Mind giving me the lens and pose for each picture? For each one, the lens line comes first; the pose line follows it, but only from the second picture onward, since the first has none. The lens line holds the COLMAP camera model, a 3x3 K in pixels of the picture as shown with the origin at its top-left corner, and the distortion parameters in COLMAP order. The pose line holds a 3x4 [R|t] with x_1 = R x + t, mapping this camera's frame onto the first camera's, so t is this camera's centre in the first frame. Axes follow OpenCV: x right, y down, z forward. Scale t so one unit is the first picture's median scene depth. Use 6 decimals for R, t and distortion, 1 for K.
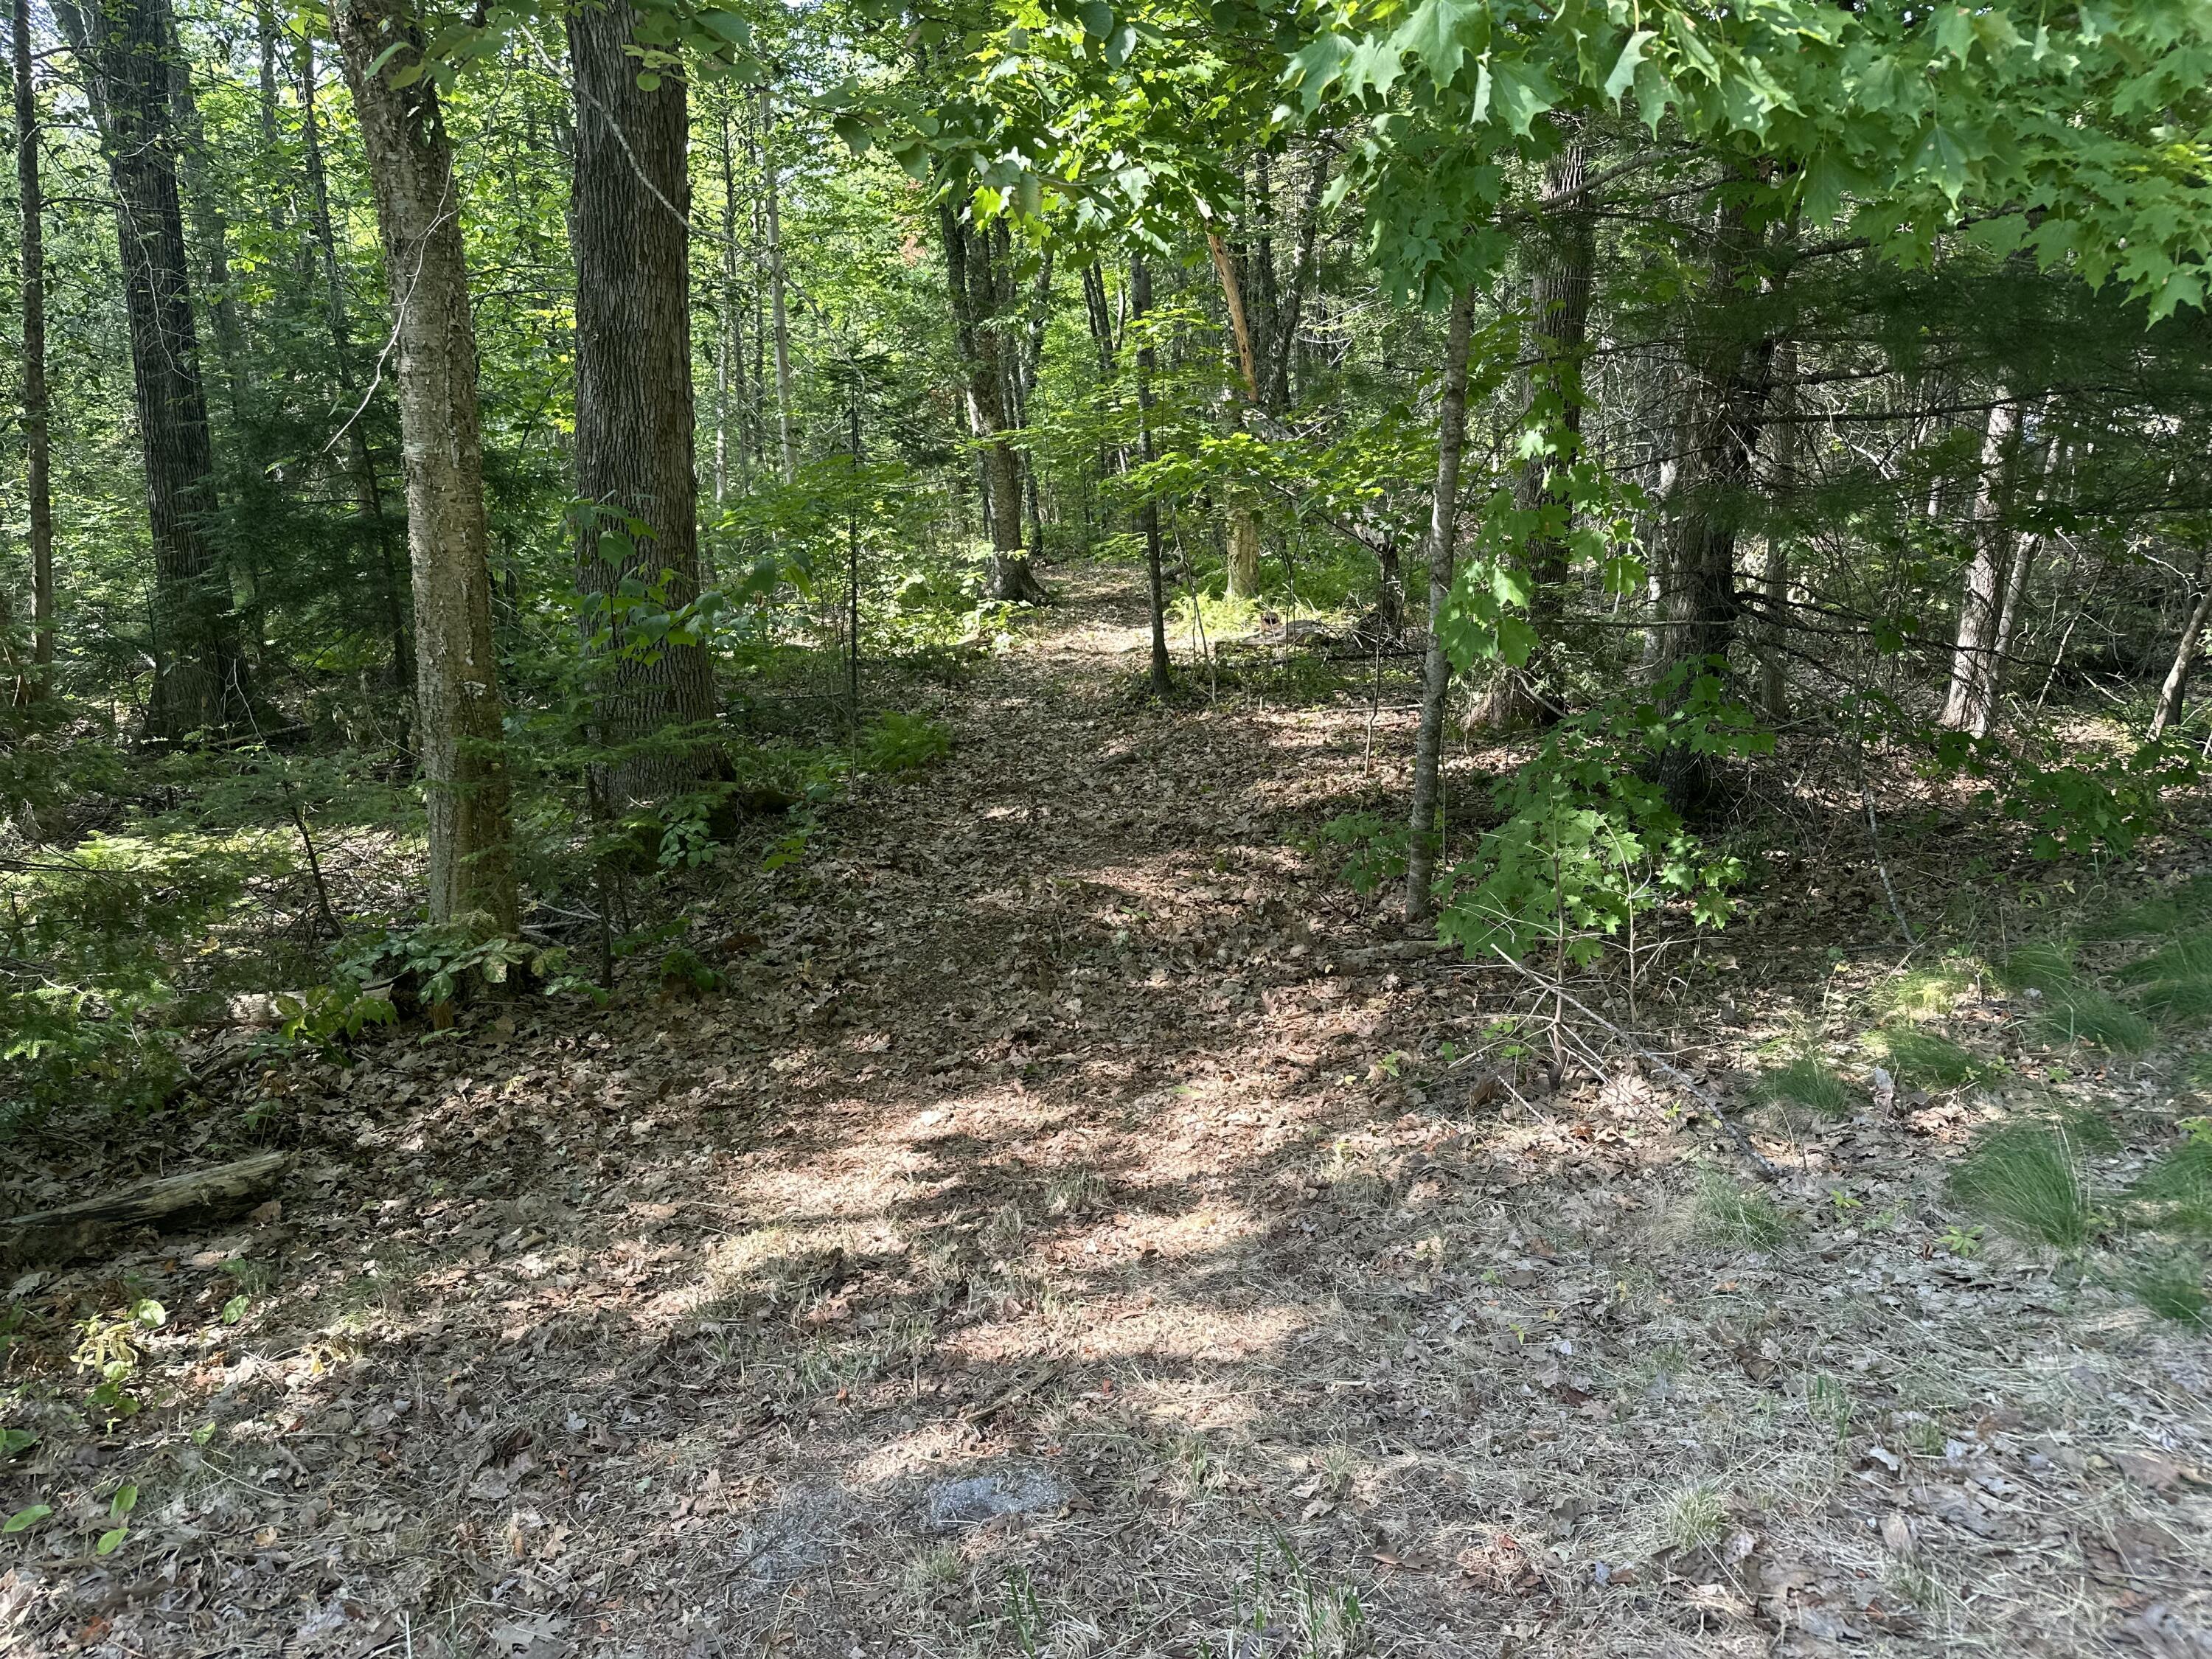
lens RADIAL K [[1538.0, 0, 1115.9], [0, 1538.0, 829.1], [0, 0, 1]] dist [0.071440, -0.100419]
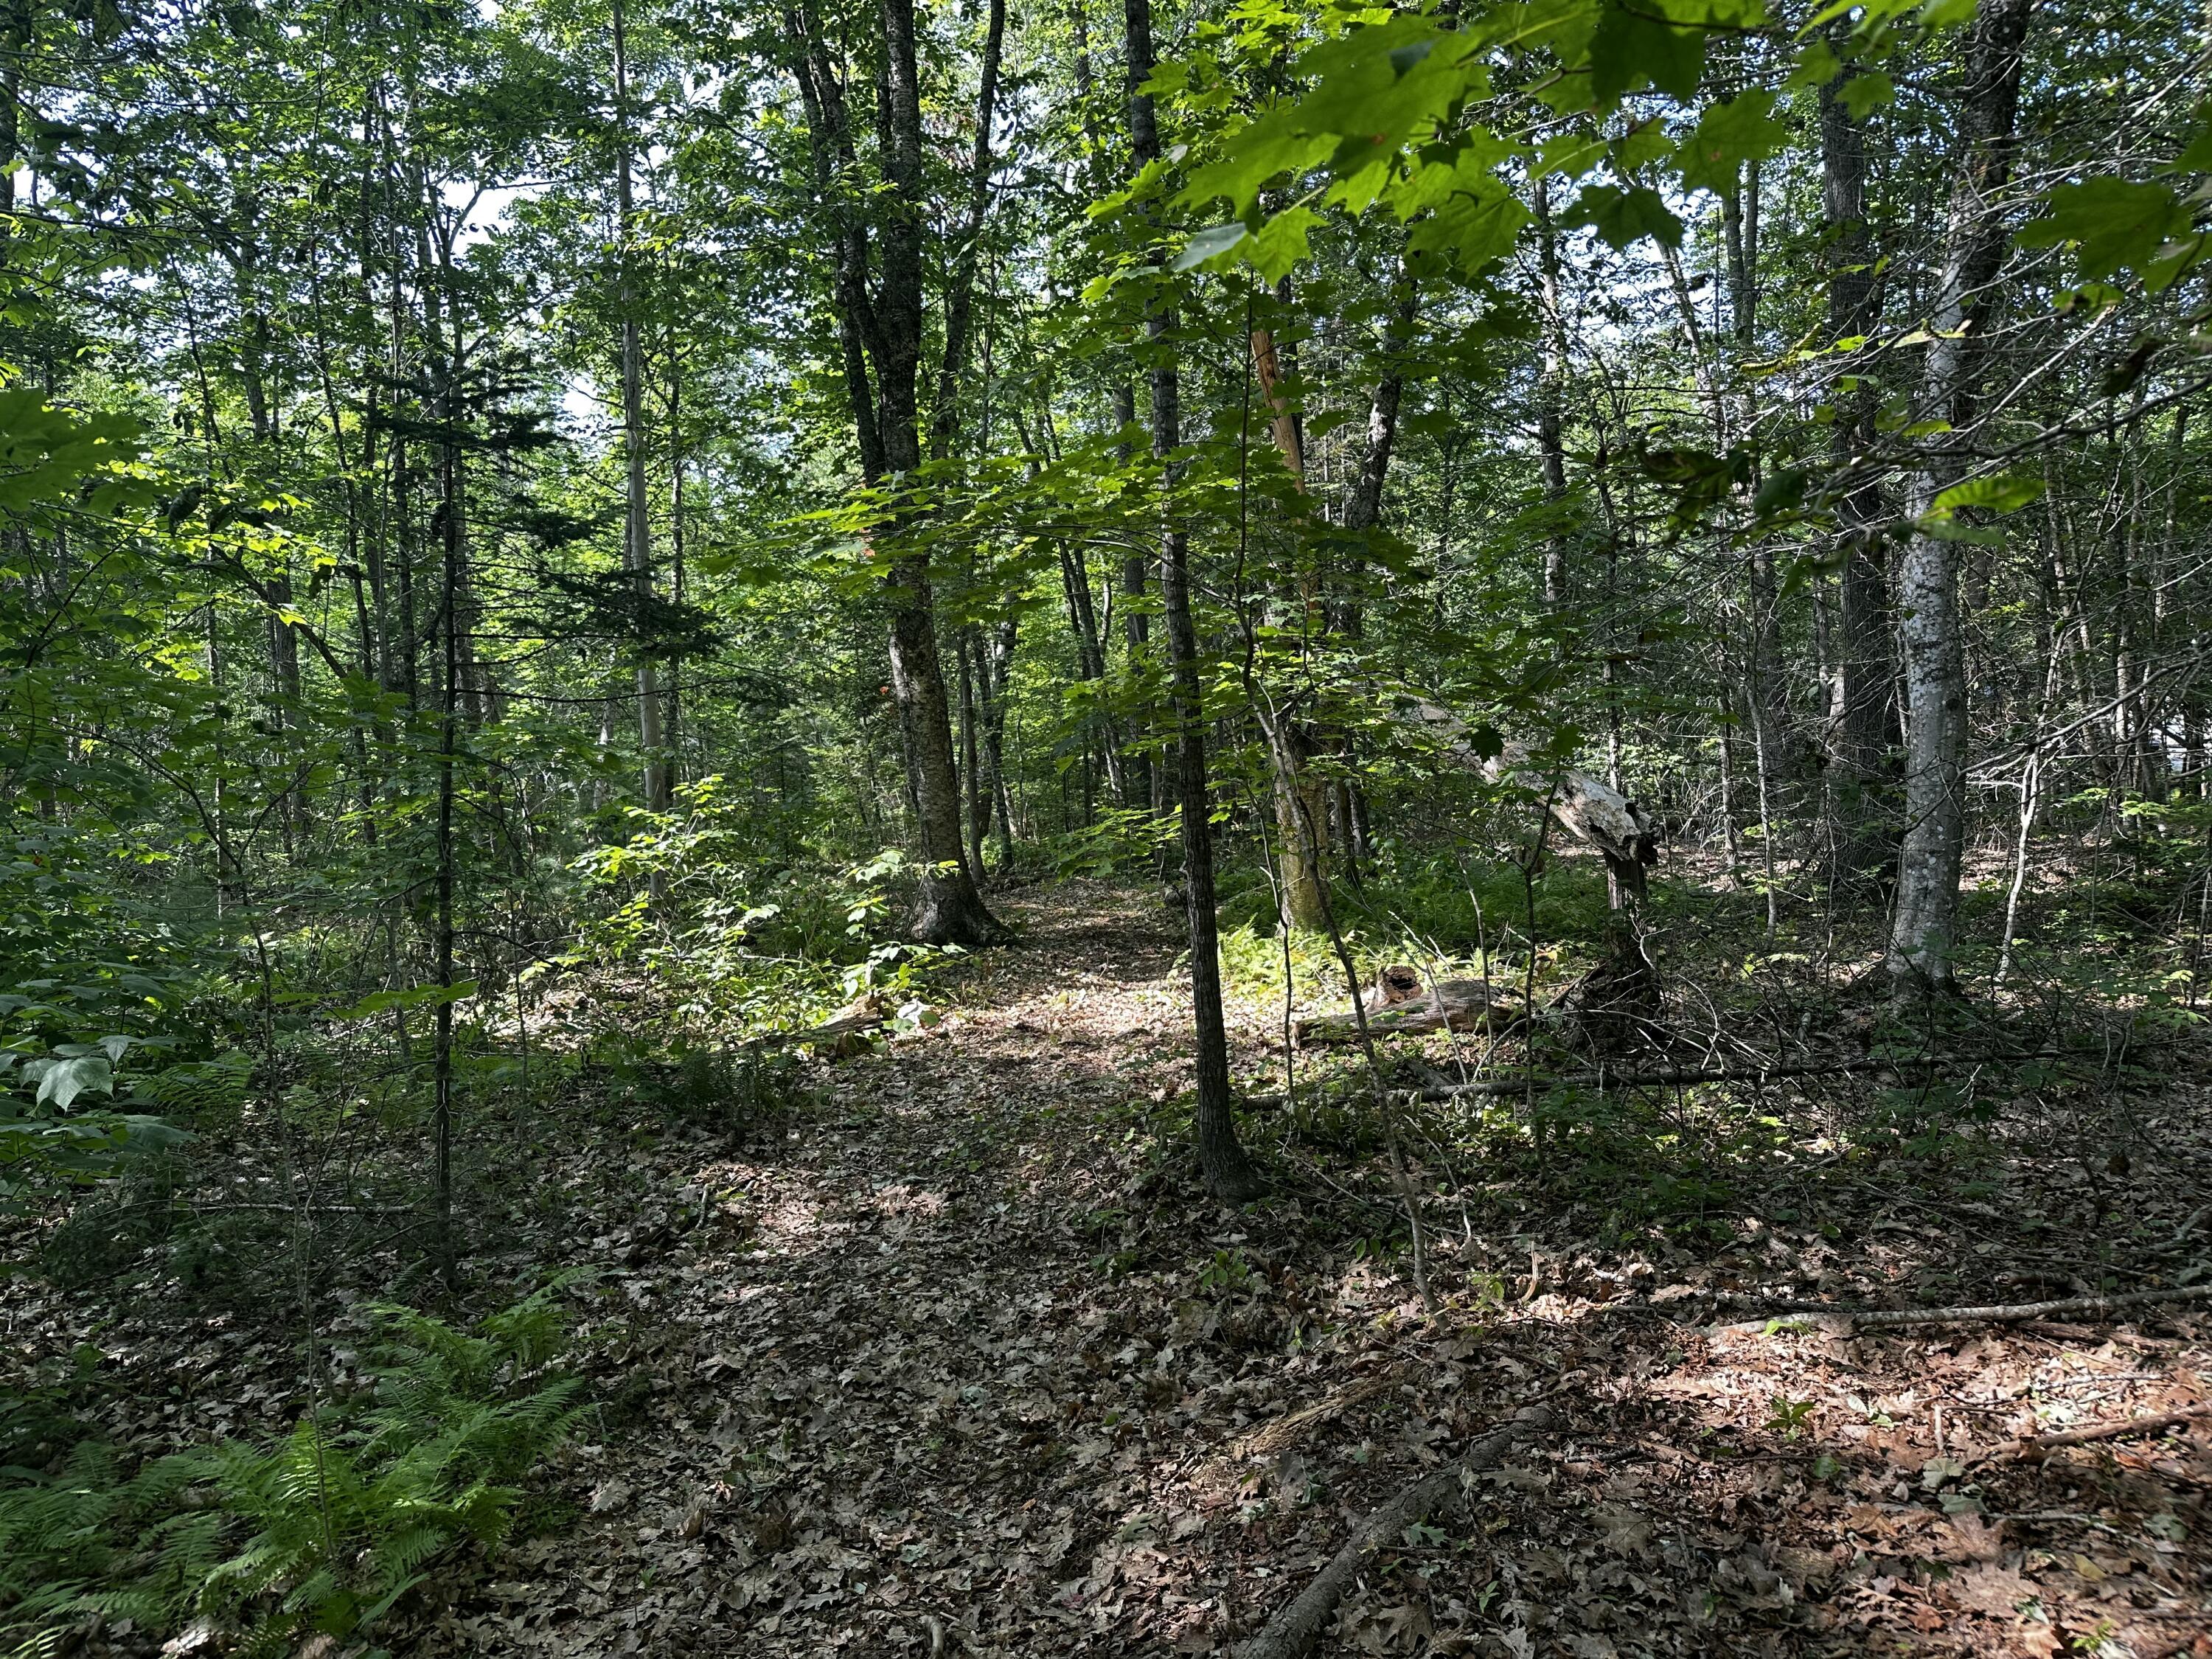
lens RADIAL K [[1538.0, 0, 1109.3], [0, 1538.0, 828.4], [0, 0, 1]] dist [0.071440, -0.100419]
pose [[0.999949, -0.008828, 0.004853, -0.001522], [0.009647, 0.977910, -0.208802, -0.068959], [-0.002903, 0.208838, 0.977946, 0.419879]]
